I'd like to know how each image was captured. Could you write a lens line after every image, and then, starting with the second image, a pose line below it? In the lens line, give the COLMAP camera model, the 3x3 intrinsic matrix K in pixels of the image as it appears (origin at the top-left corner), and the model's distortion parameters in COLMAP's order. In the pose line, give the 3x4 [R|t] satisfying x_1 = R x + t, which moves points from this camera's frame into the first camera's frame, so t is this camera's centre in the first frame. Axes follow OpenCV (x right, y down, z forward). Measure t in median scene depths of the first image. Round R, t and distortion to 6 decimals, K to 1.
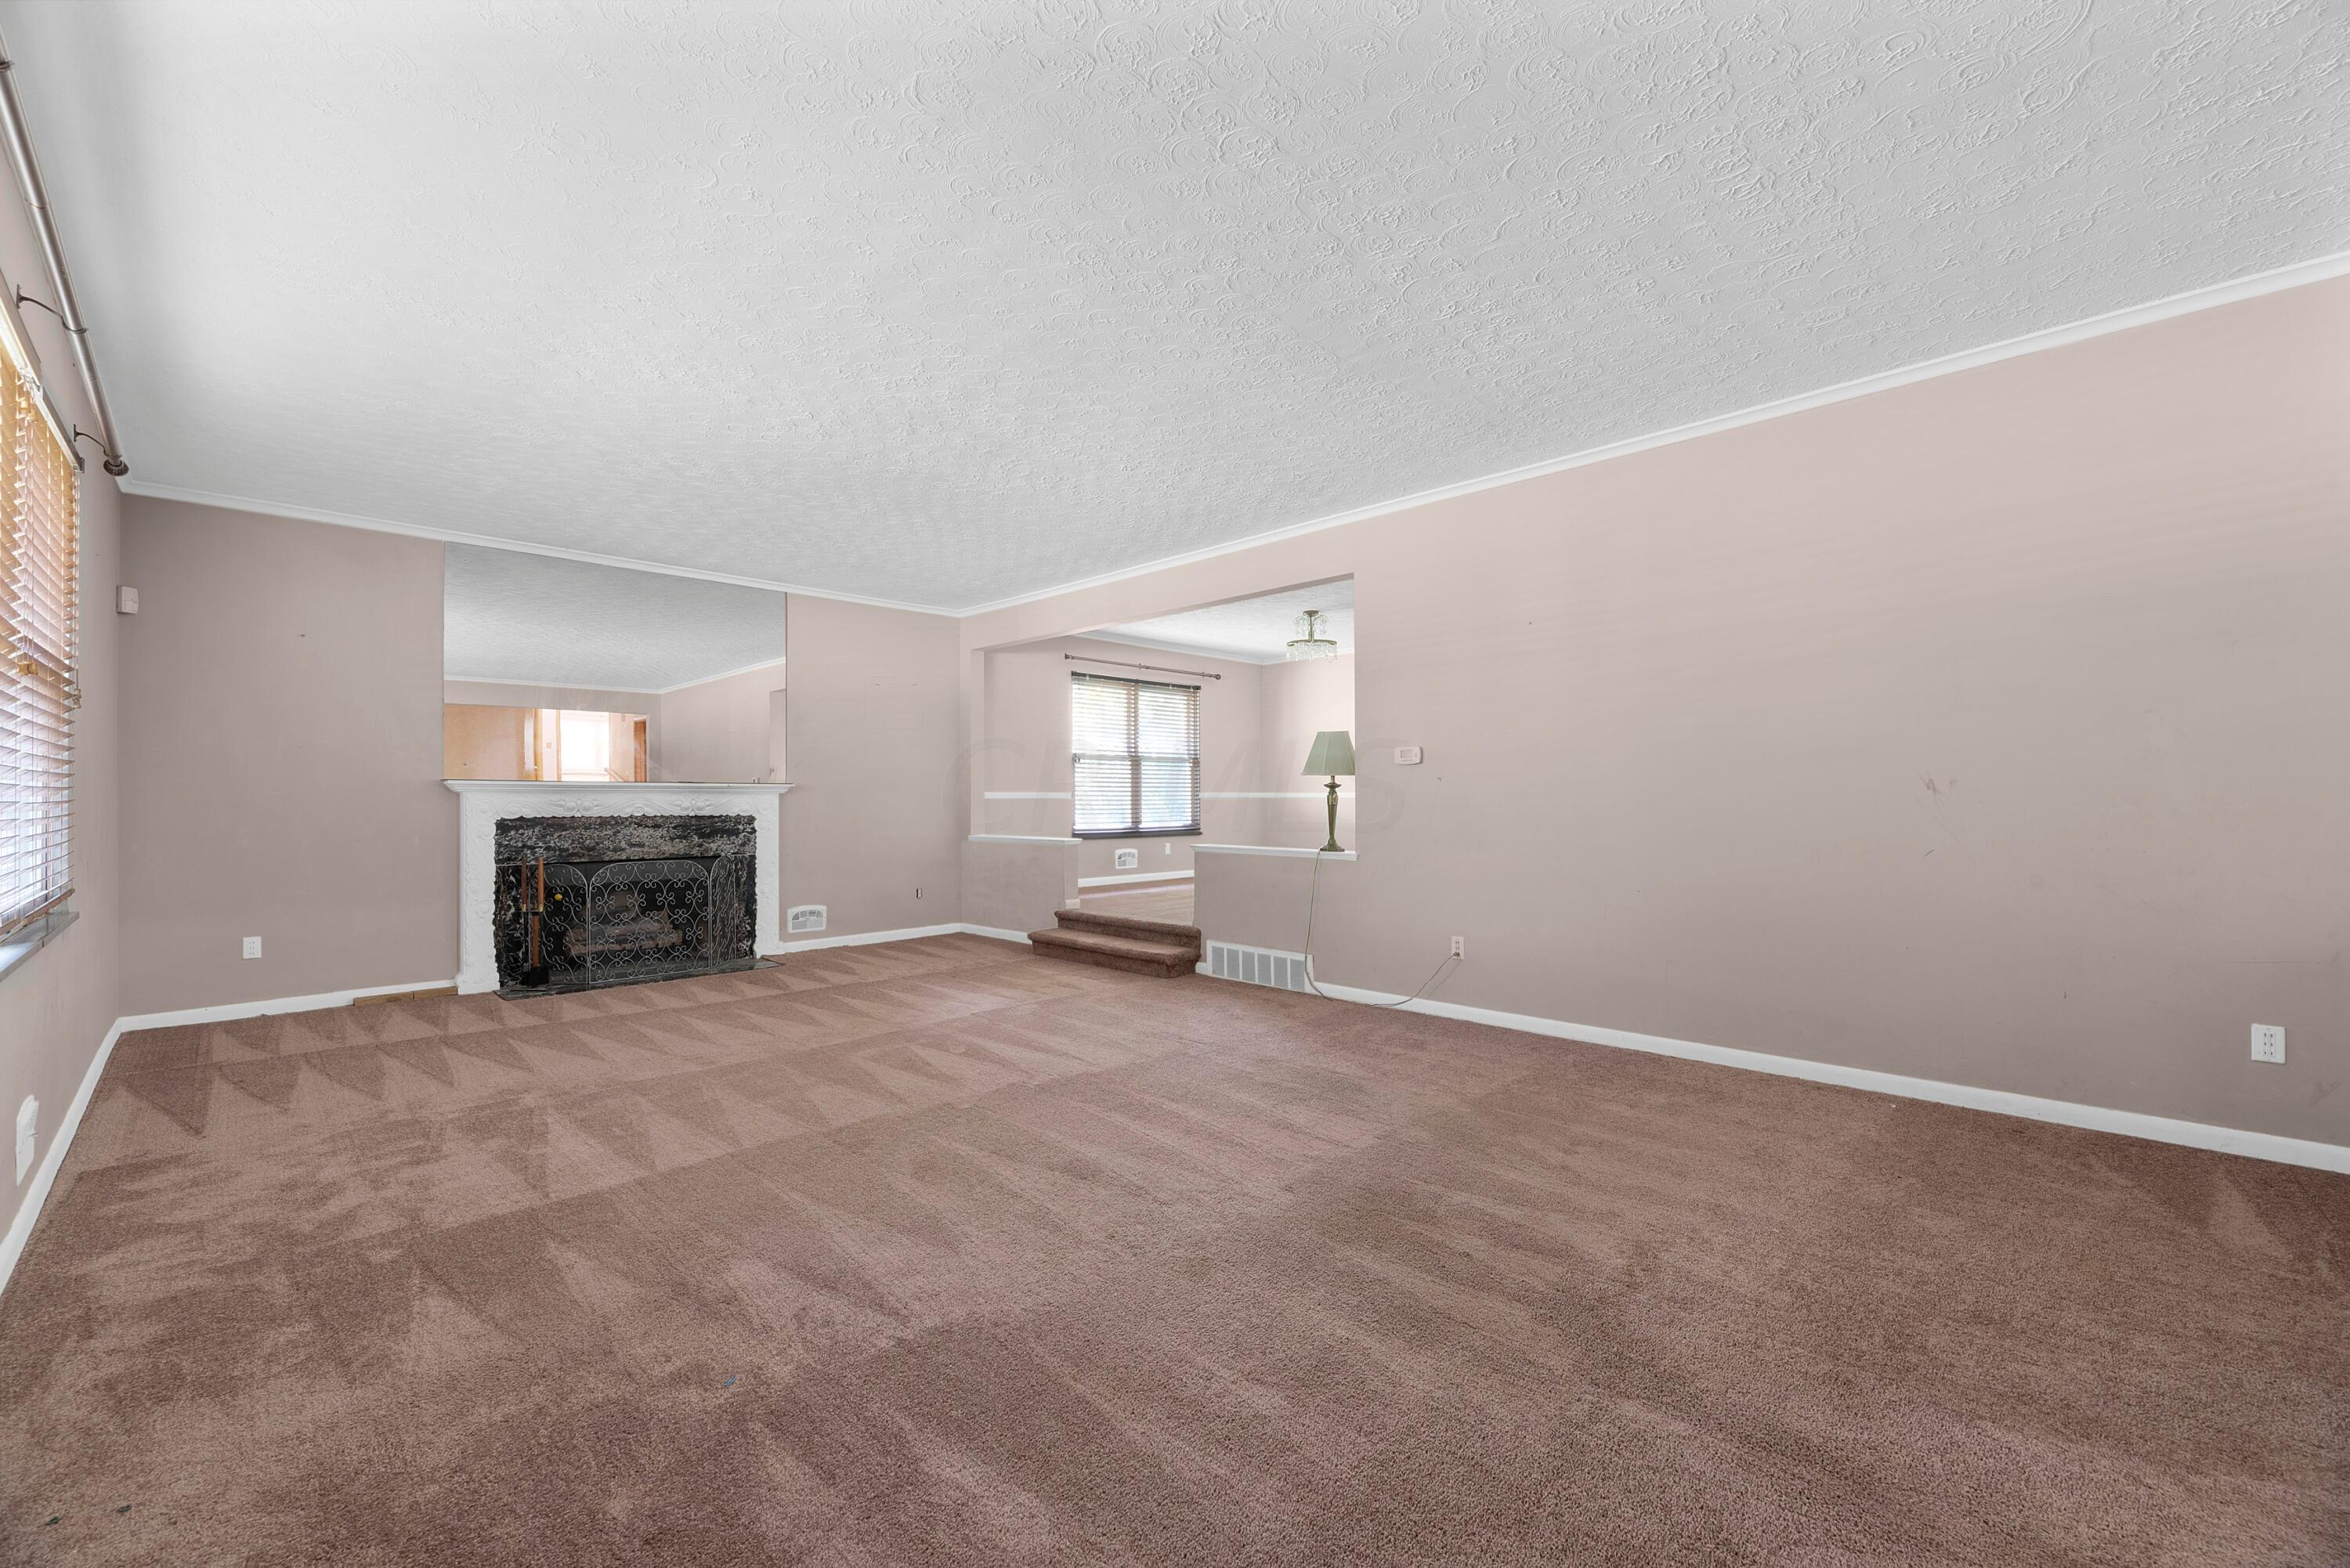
lens RADIAL K [[947.1, 0, 1171.2], [0, 947.1, 798.1], [0, 0, 1]] dist [-0.002769, -0.000204]
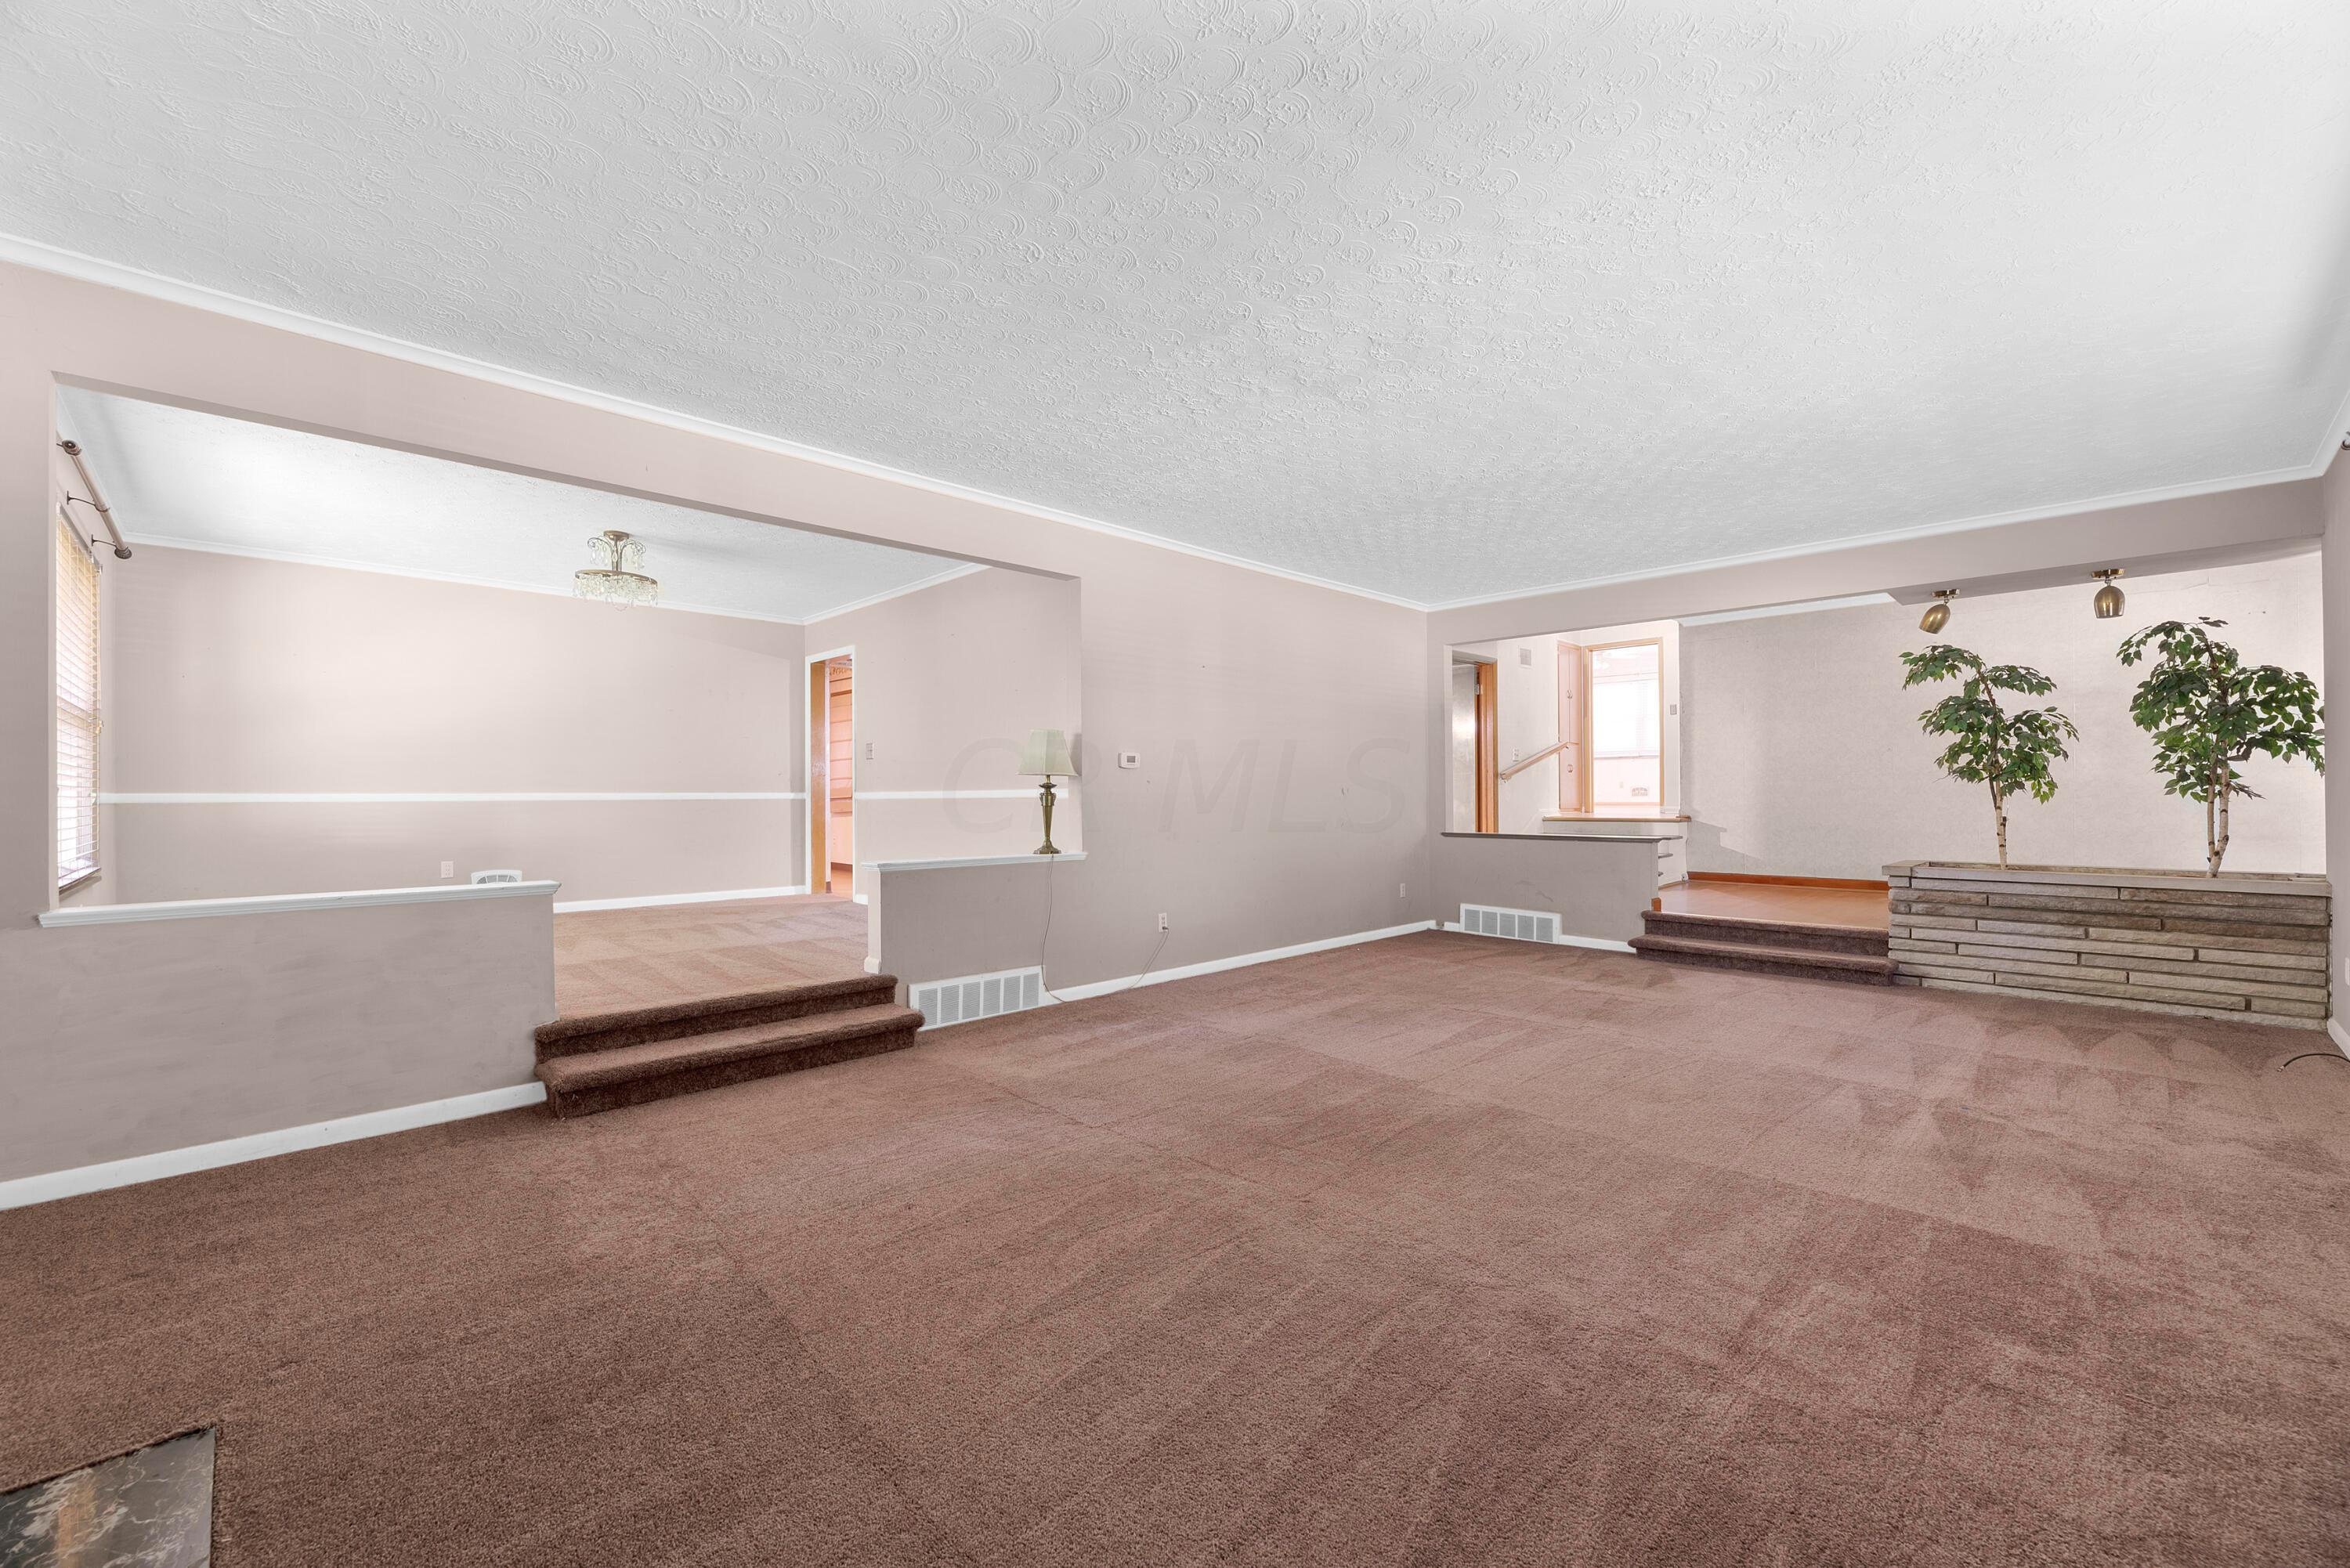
lens RADIAL K [[947.1, 0, 1164.5], [0, 947.1, 787.5], [0, 0, 1]] dist [-0.002769, -0.000204]
pose [[0.019603, 0.008048, 0.999775, -0.789931], [0.003453, 0.999961, -0.008117, -0.002775], [-0.999802, 0.003611, 0.019574, 0.854789]]
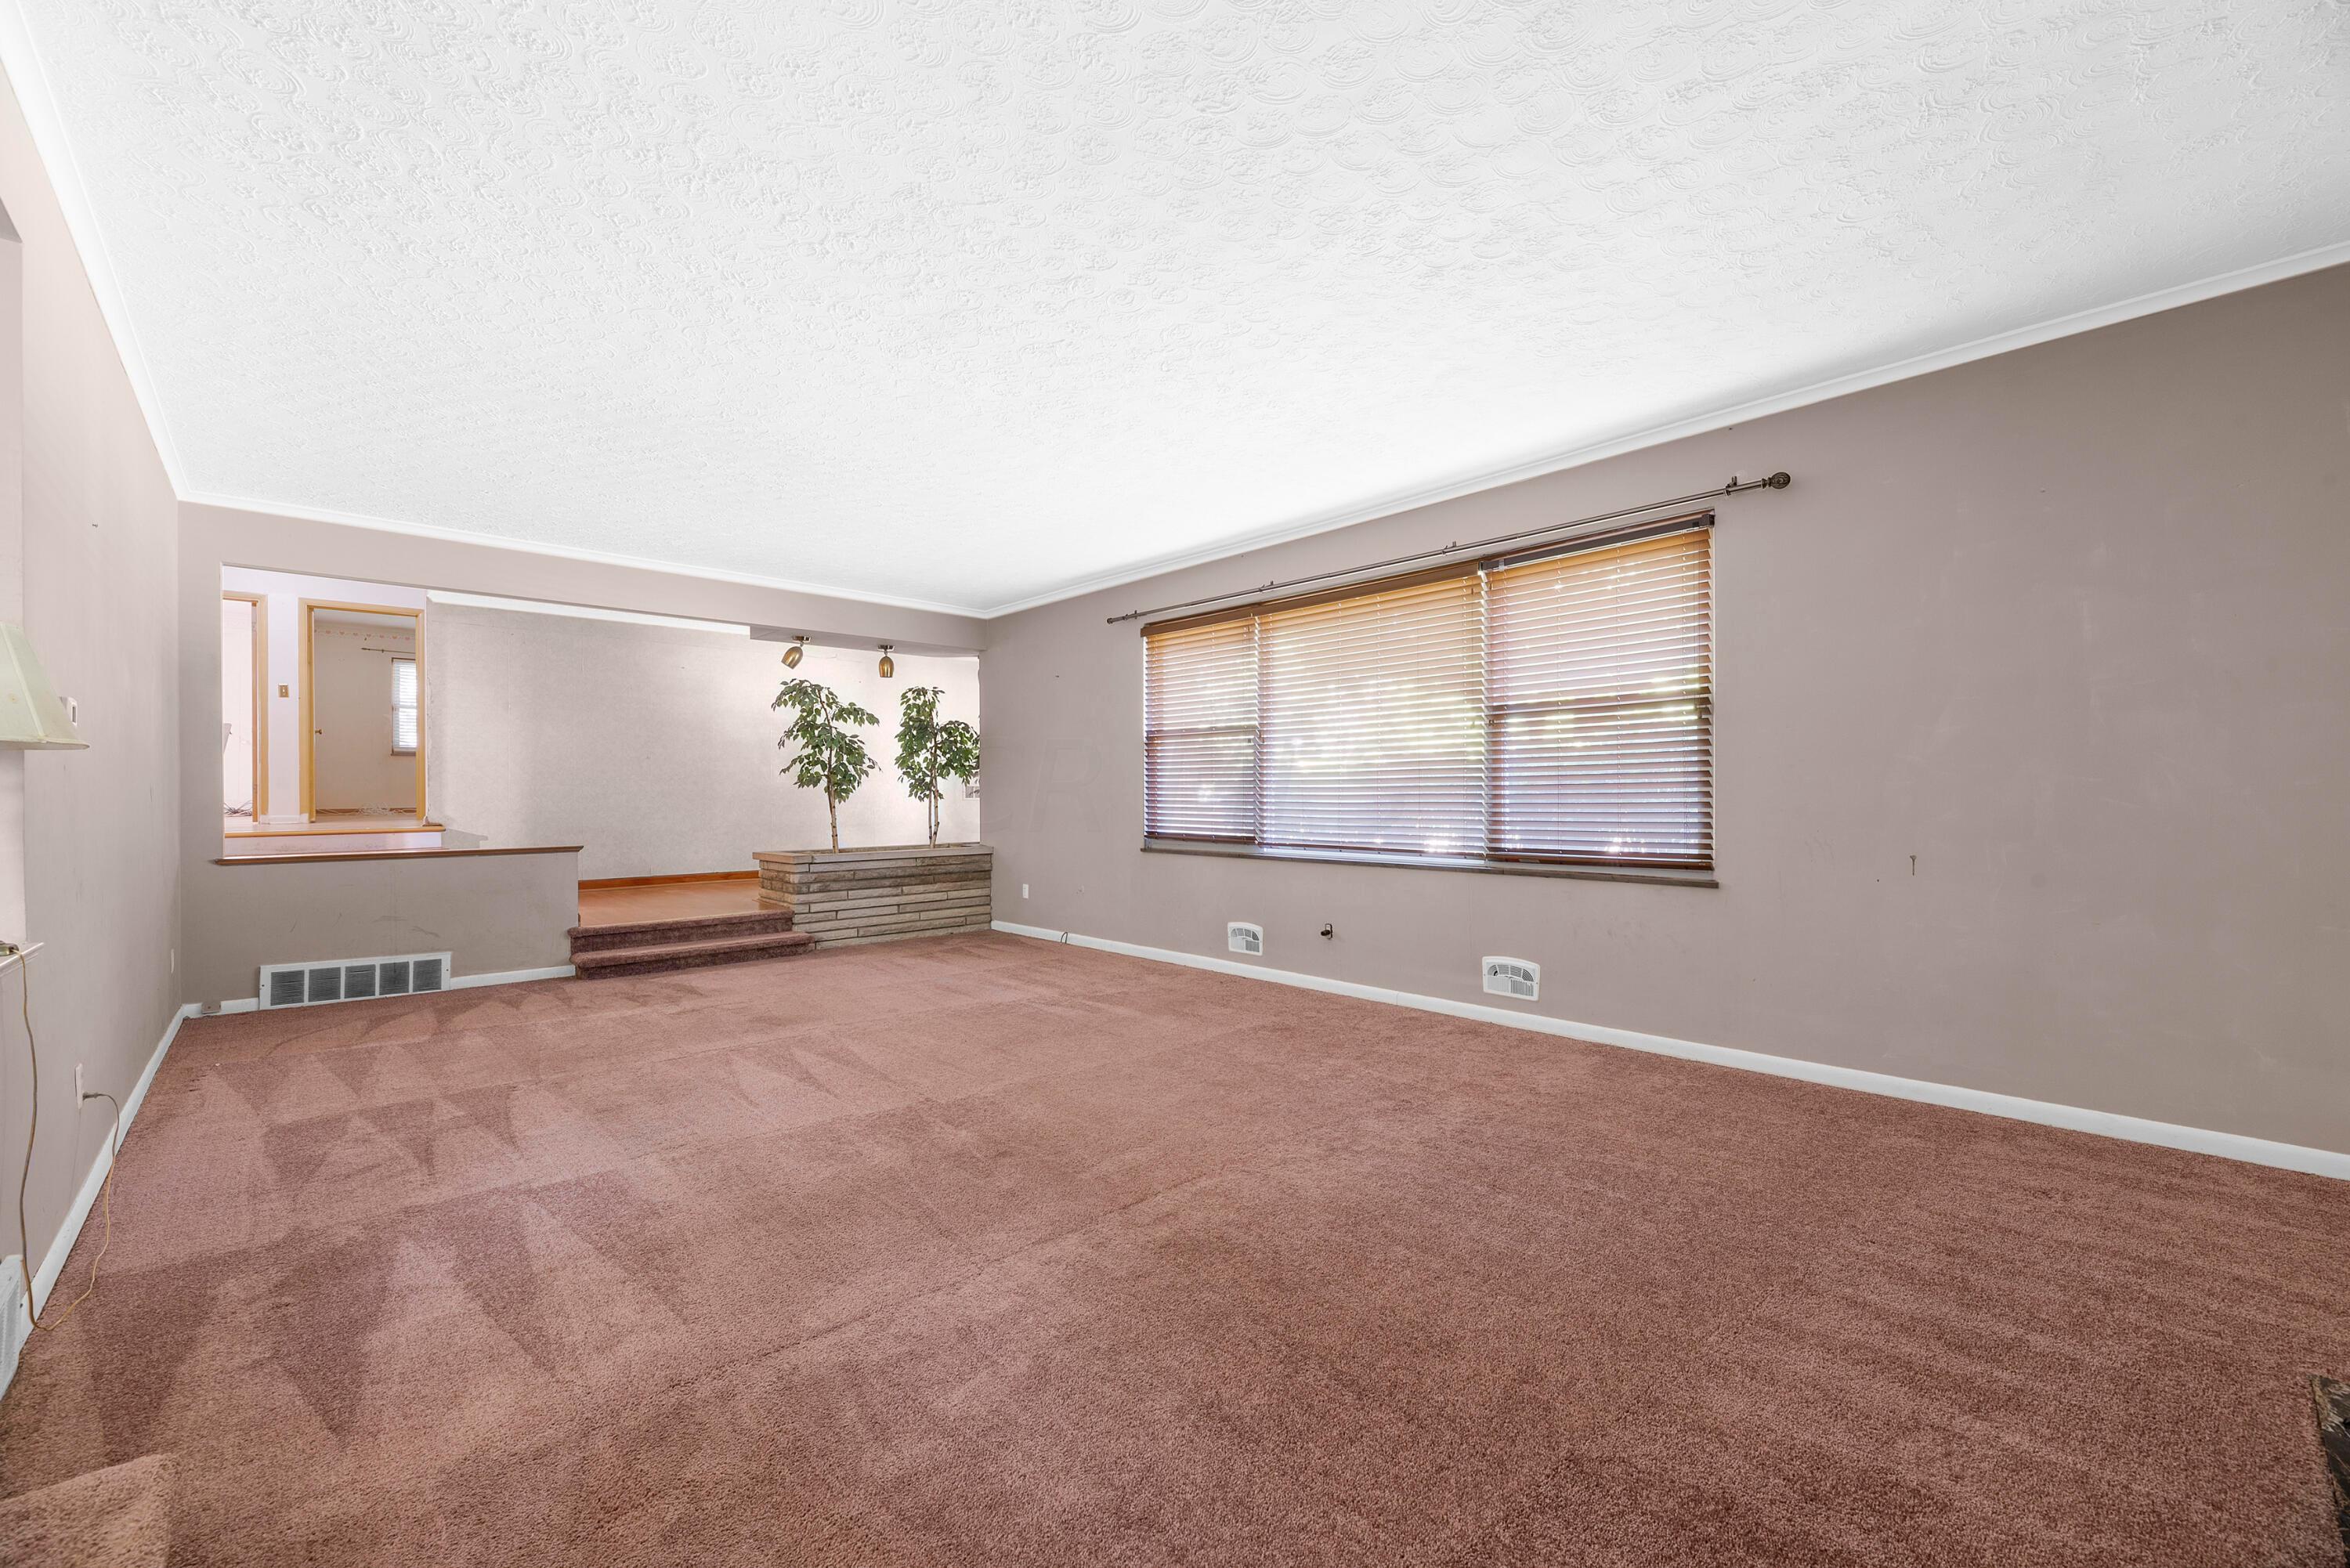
lens RADIAL K [[947.1, 0, 1168.2], [0, 947.1, 789.0], [0, 0, 1]] dist [-0.002769, -0.000204]
pose [[-0.999146, 0.005435, 0.040957, -0.282651], [0.005170, 0.999965, -0.006580, -0.000762], [-0.040991, -0.006362, -0.999139, 1.329013]]
